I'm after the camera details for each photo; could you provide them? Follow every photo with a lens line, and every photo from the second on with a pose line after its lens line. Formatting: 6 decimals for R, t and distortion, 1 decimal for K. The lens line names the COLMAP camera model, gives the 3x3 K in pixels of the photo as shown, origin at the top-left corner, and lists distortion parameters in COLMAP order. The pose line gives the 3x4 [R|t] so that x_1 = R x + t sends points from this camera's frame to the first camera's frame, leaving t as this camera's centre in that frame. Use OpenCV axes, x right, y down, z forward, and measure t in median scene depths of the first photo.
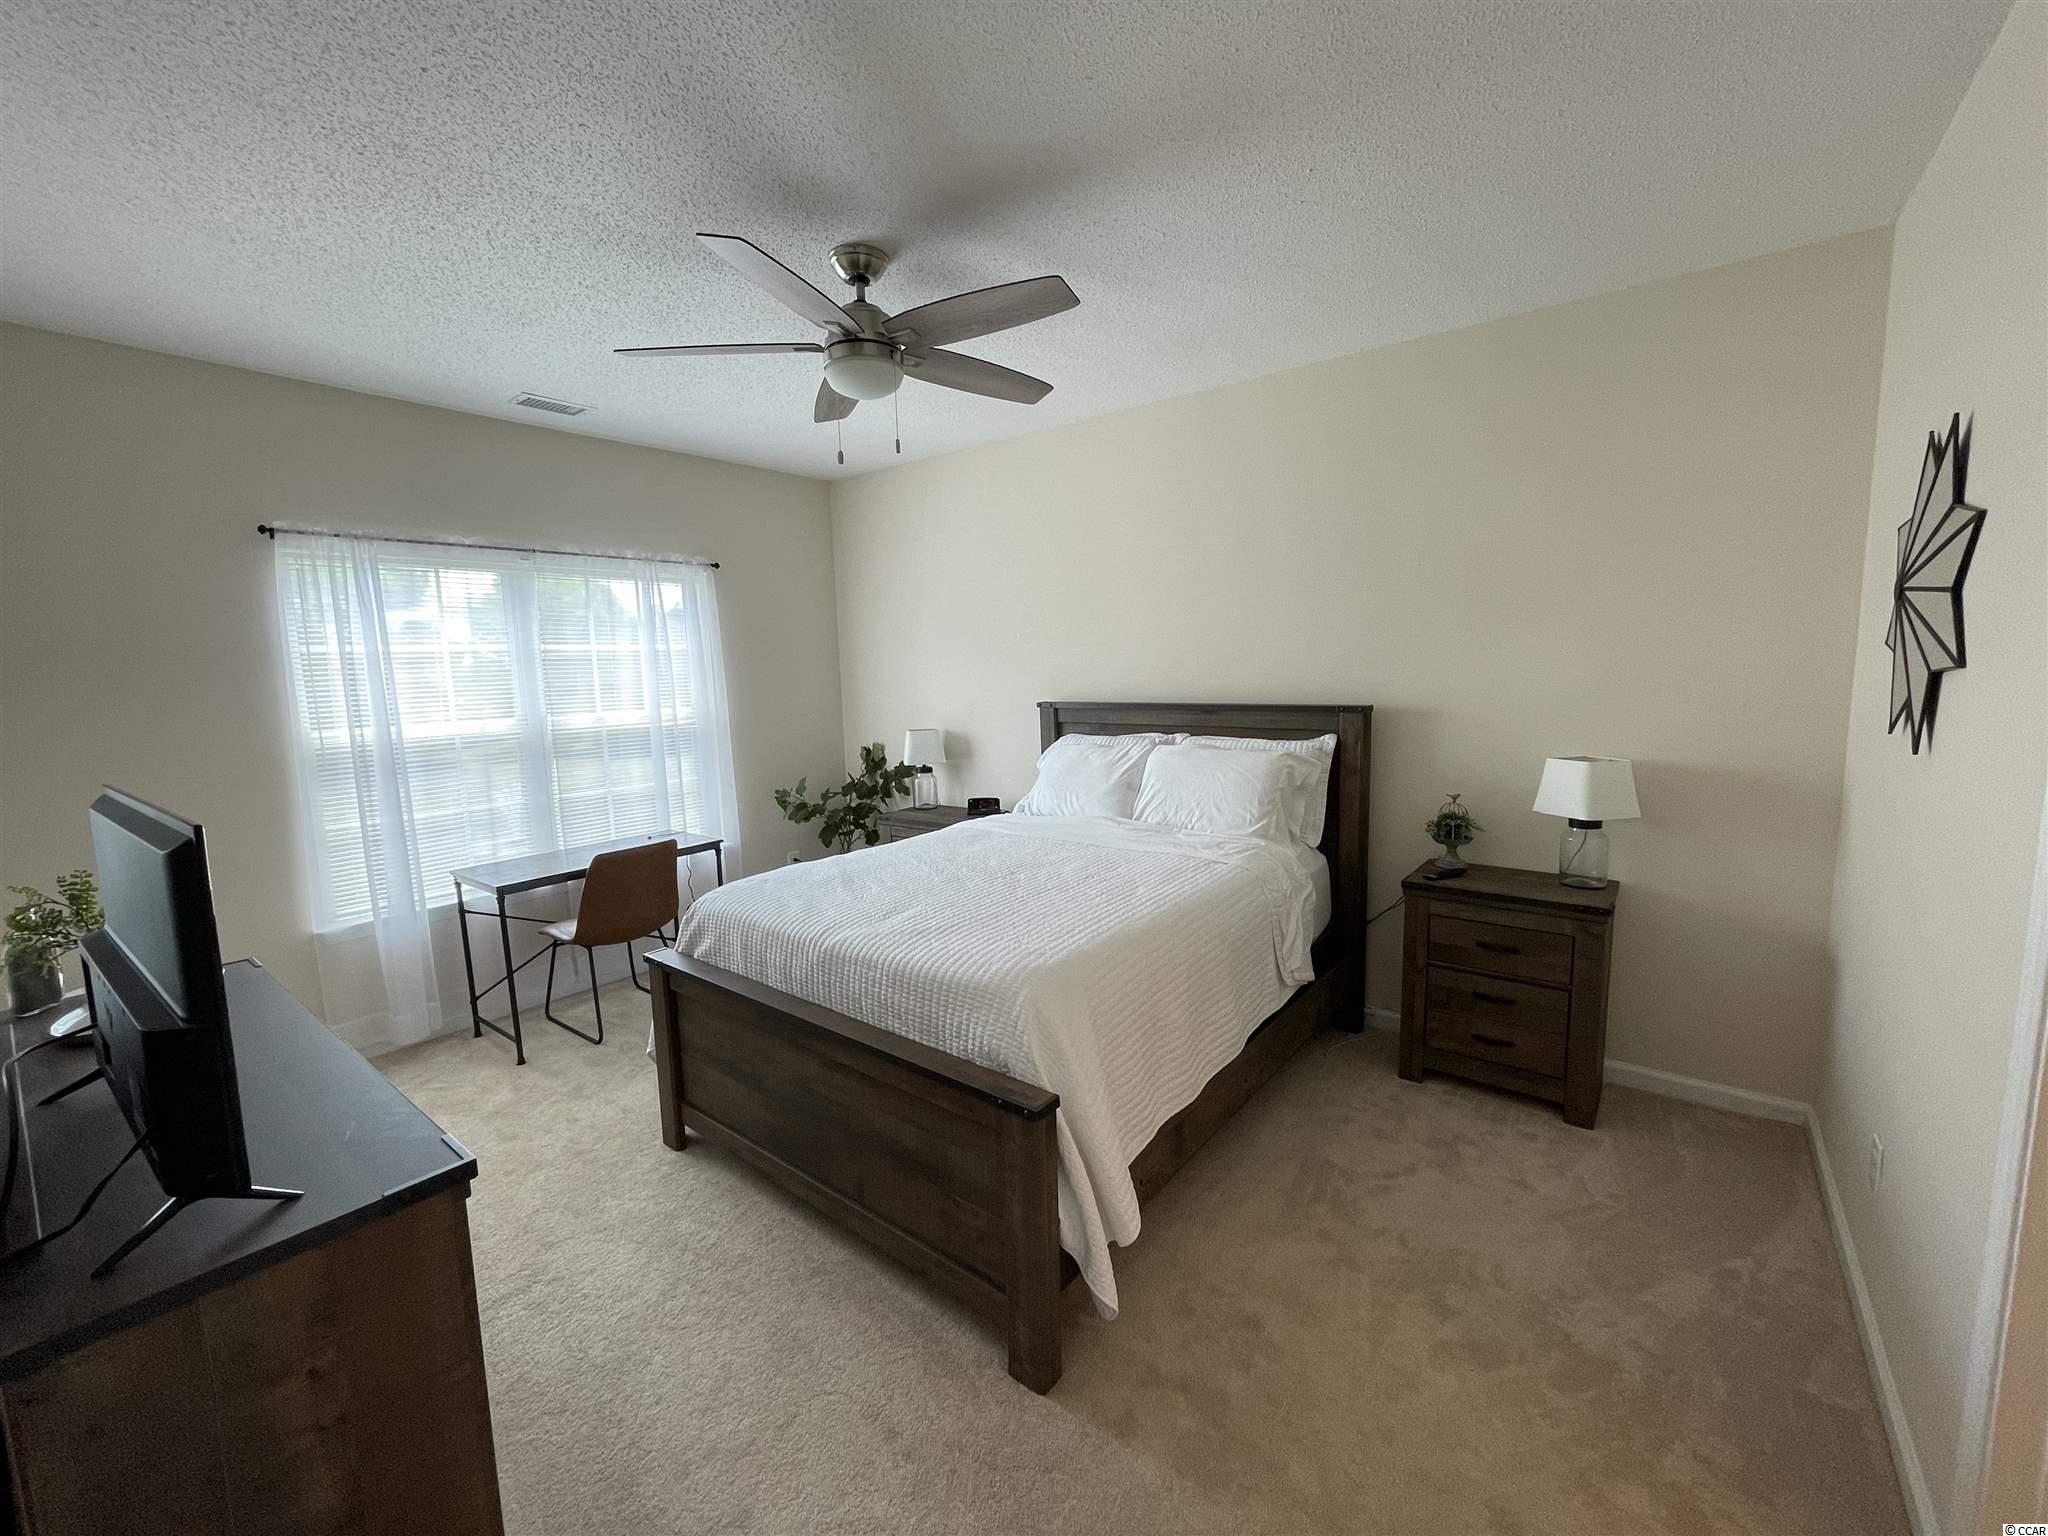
lens RADIAL K [[828.3, 0, 1029.7], [0, 828.3, 761.8], [0, 0, 1]] dist [-0.004695, 0.001039]
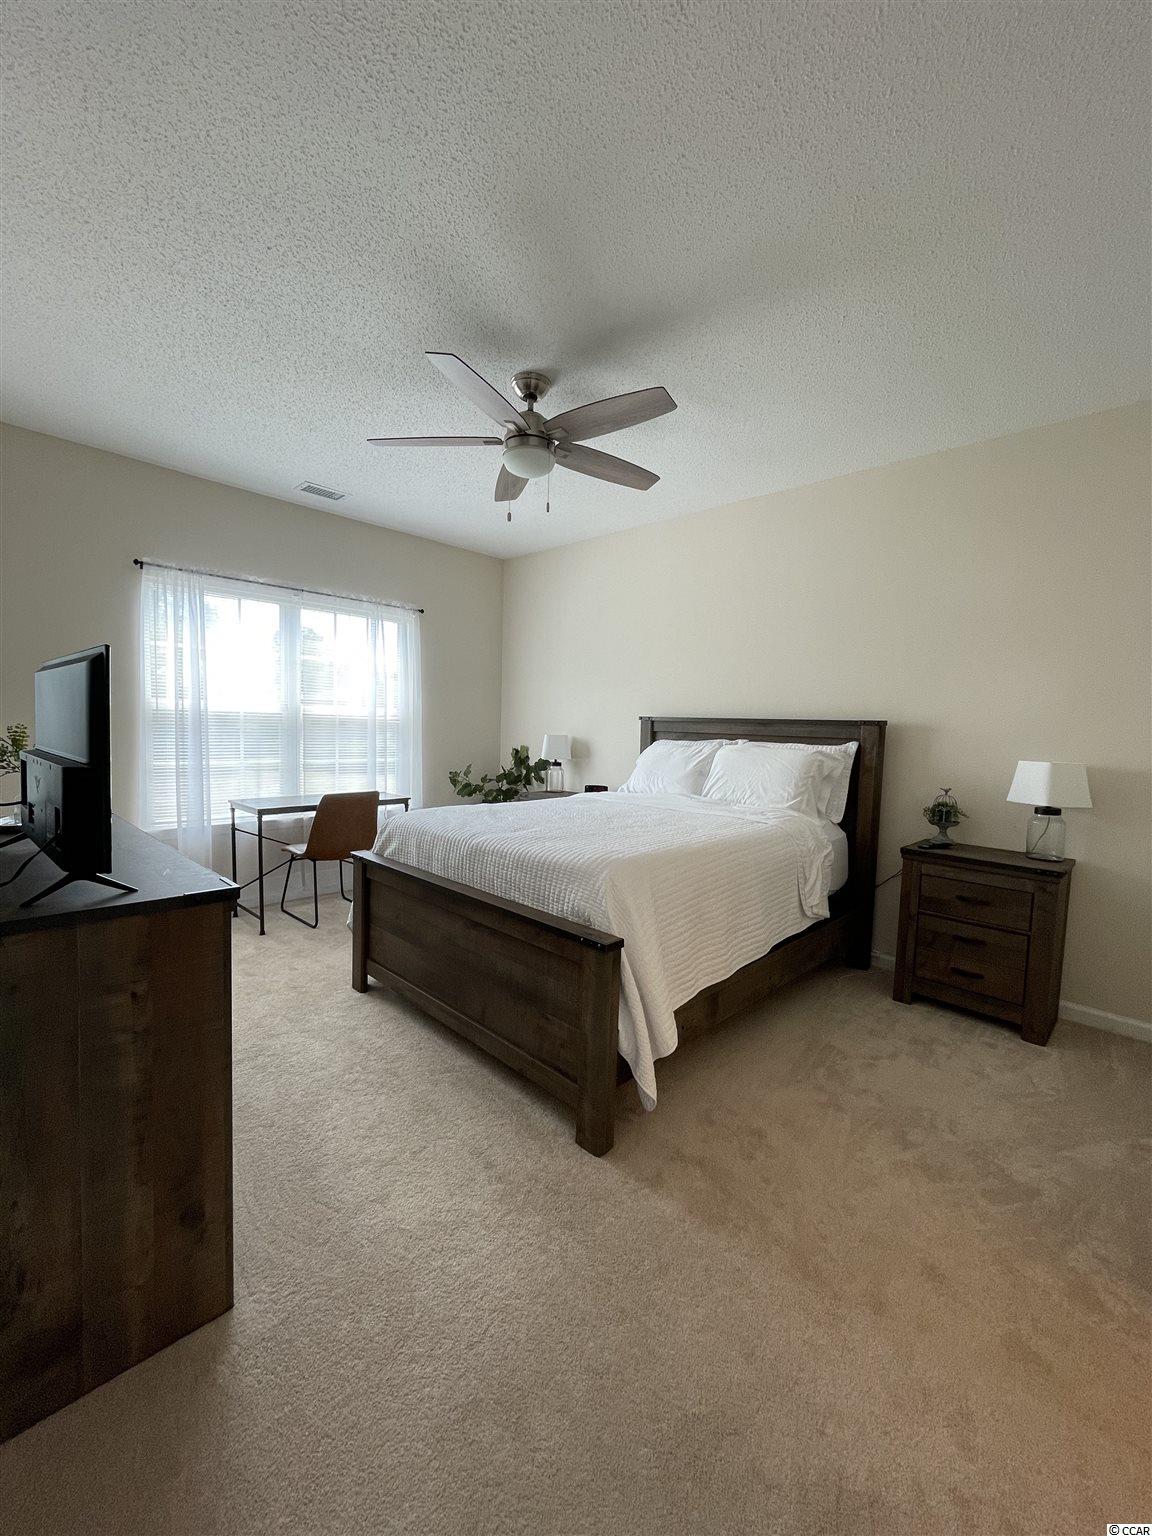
lens RADIAL K [[621.2, 0, 582.3], [0, 621.2, 766.8], [0, 0, 1]] dist [-0.004695, 0.001039]
pose [[0.993300, 0.064059, -0.096185, 0.033980], [-0.068999, 0.996416, -0.048938, 0.117879], [0.092705, 0.055247, 0.994160, -0.056011]]
